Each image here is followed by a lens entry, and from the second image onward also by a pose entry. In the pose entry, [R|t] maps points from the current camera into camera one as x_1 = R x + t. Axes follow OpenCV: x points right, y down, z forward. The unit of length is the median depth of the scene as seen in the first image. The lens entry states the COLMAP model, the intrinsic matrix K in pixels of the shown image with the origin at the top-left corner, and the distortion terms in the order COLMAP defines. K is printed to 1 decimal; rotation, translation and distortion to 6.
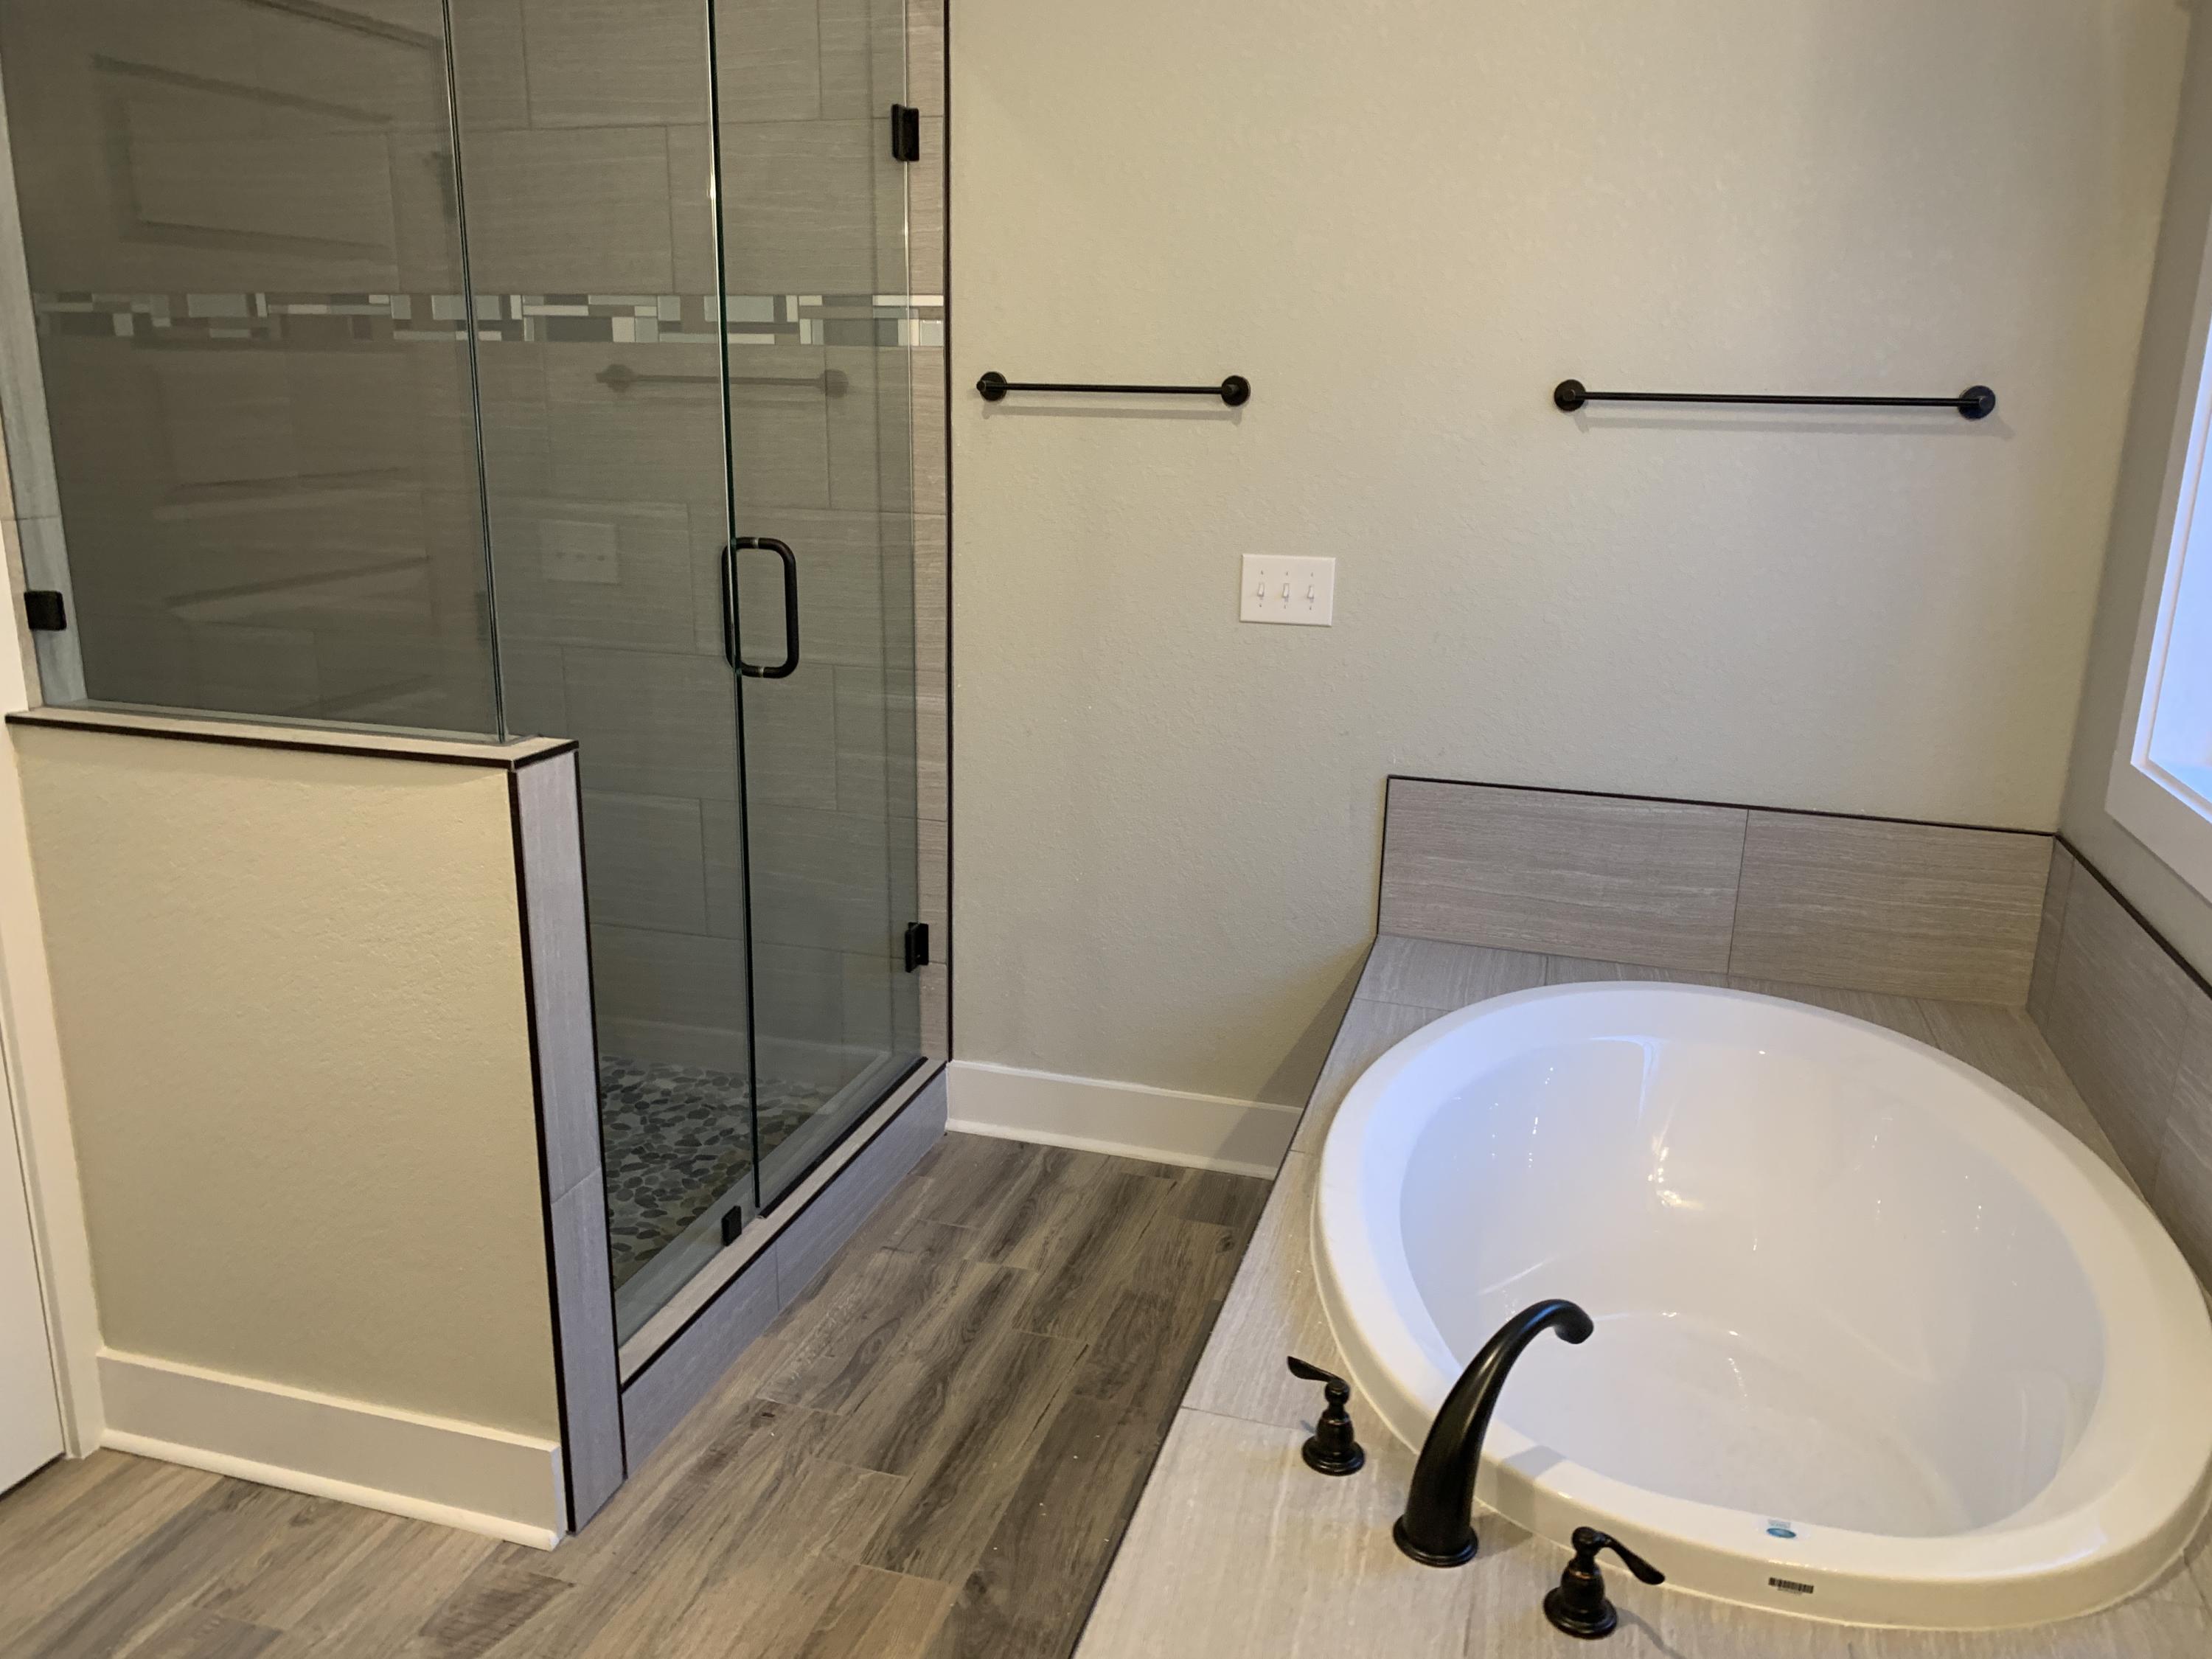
lens RADIAL K [[1654.1, 0, 1106.0], [0, 1654.1, 829.5], [0, 0, 1]] dist [0.120367, -0.225173]
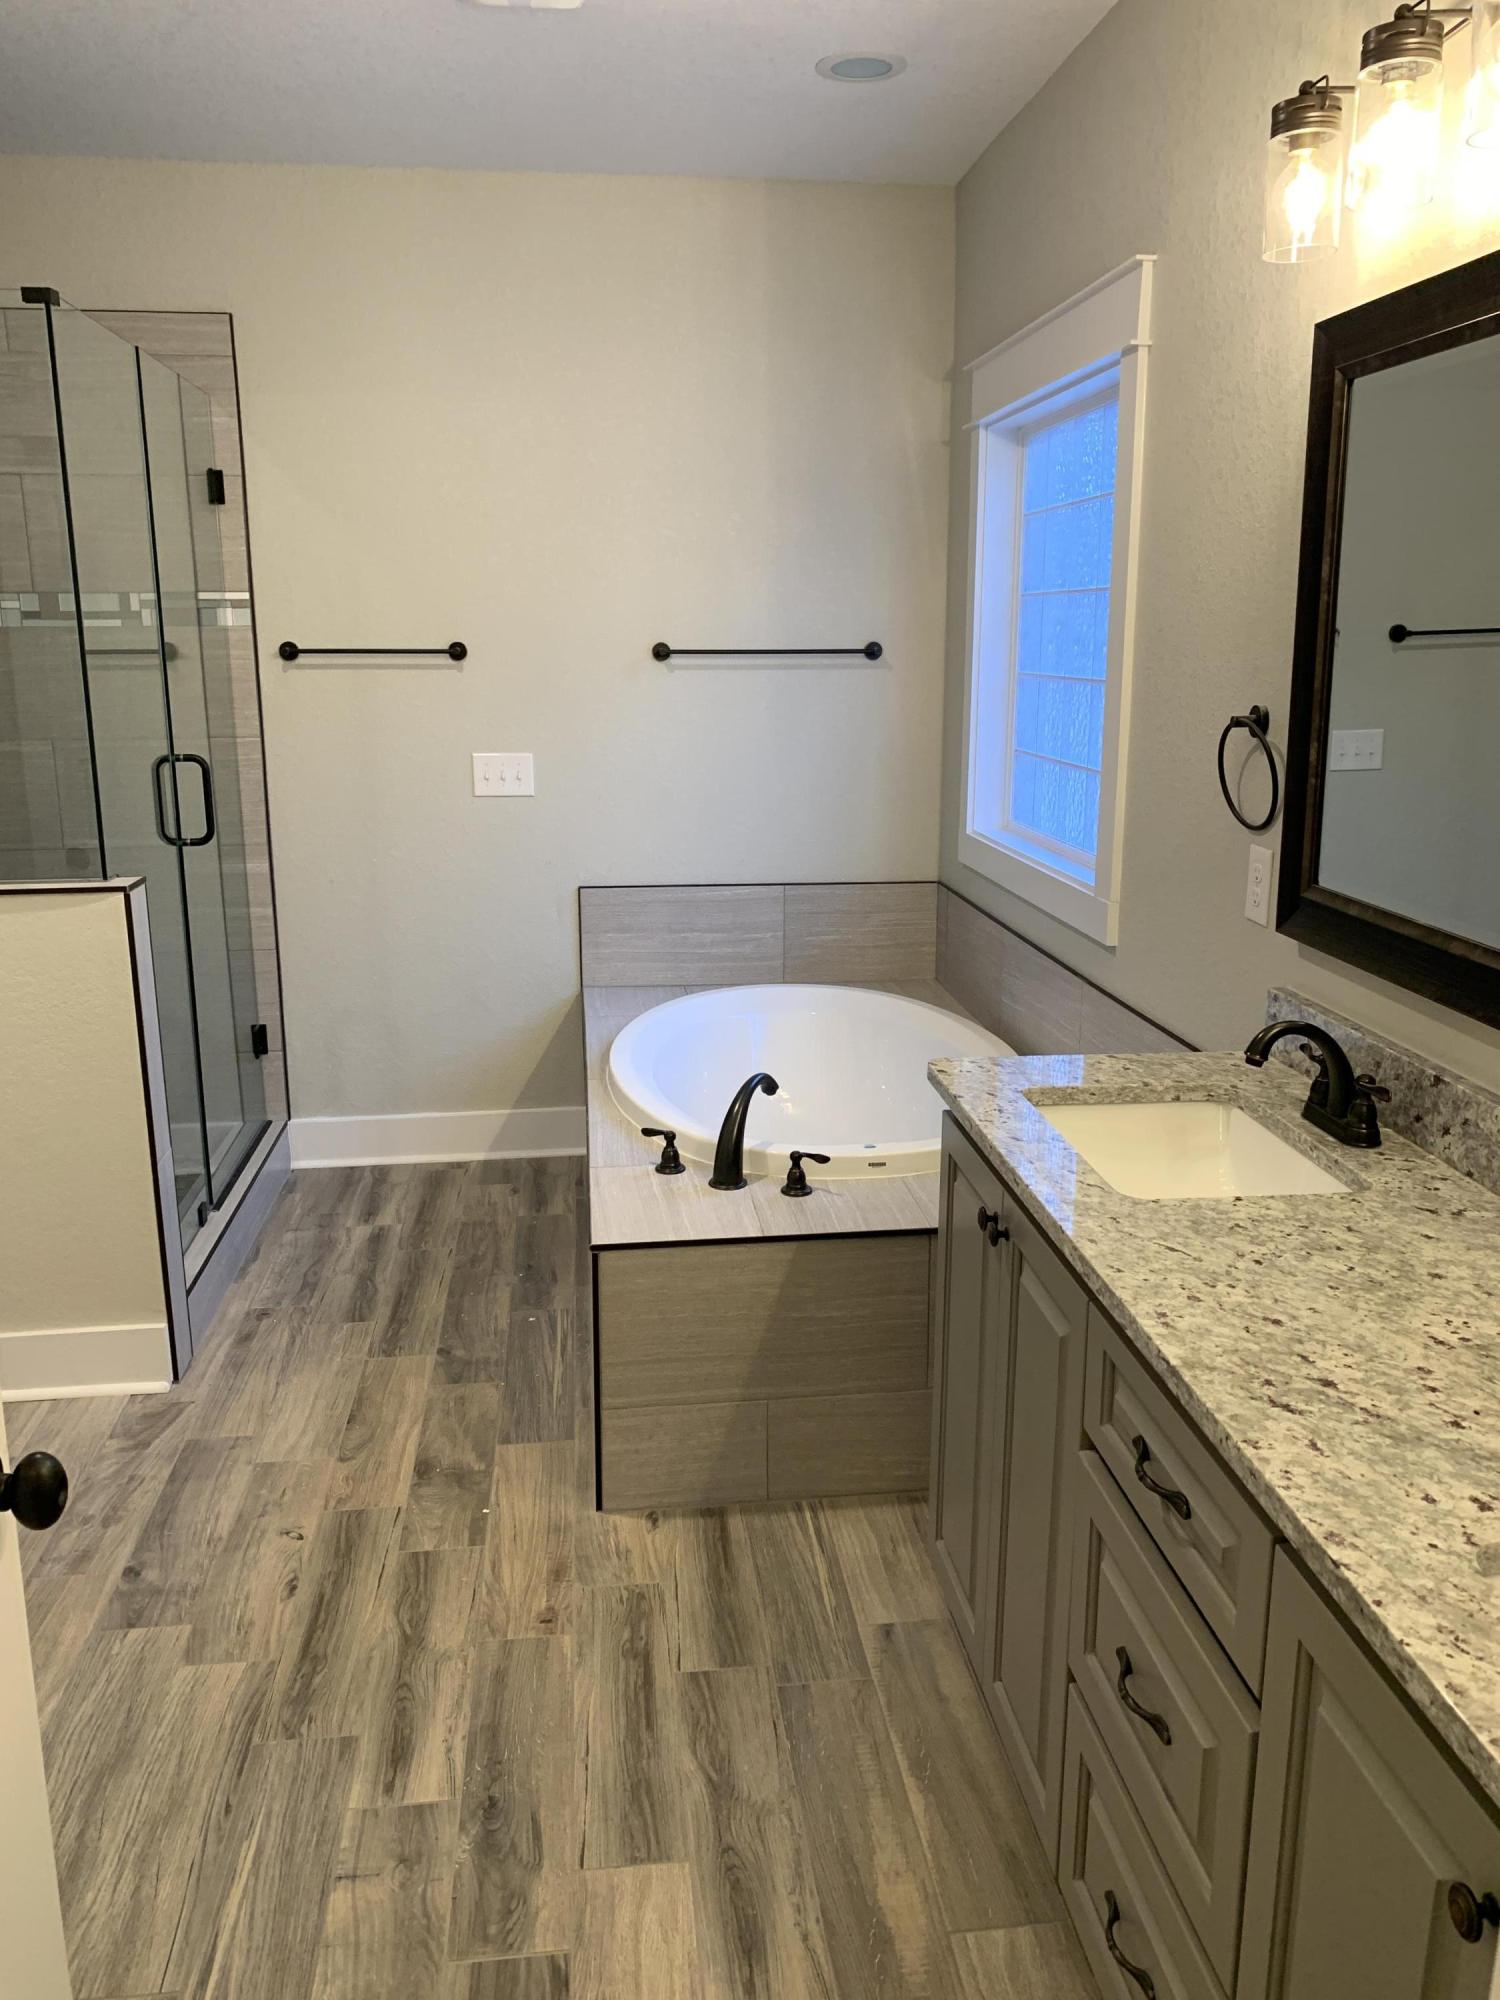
lens RADIAL K [[1553.9, 0, 750.0], [0, 1553.9, 1000.0], [0, 0, 1]] dist [0.067409, -0.096829]
pose [[0.917548, -0.111151, 0.381773, -0.268786], [0.121125, 0.992635, -0.002112, 0.101640], [-0.378727, 0.048180, 0.924254, -0.457069]]
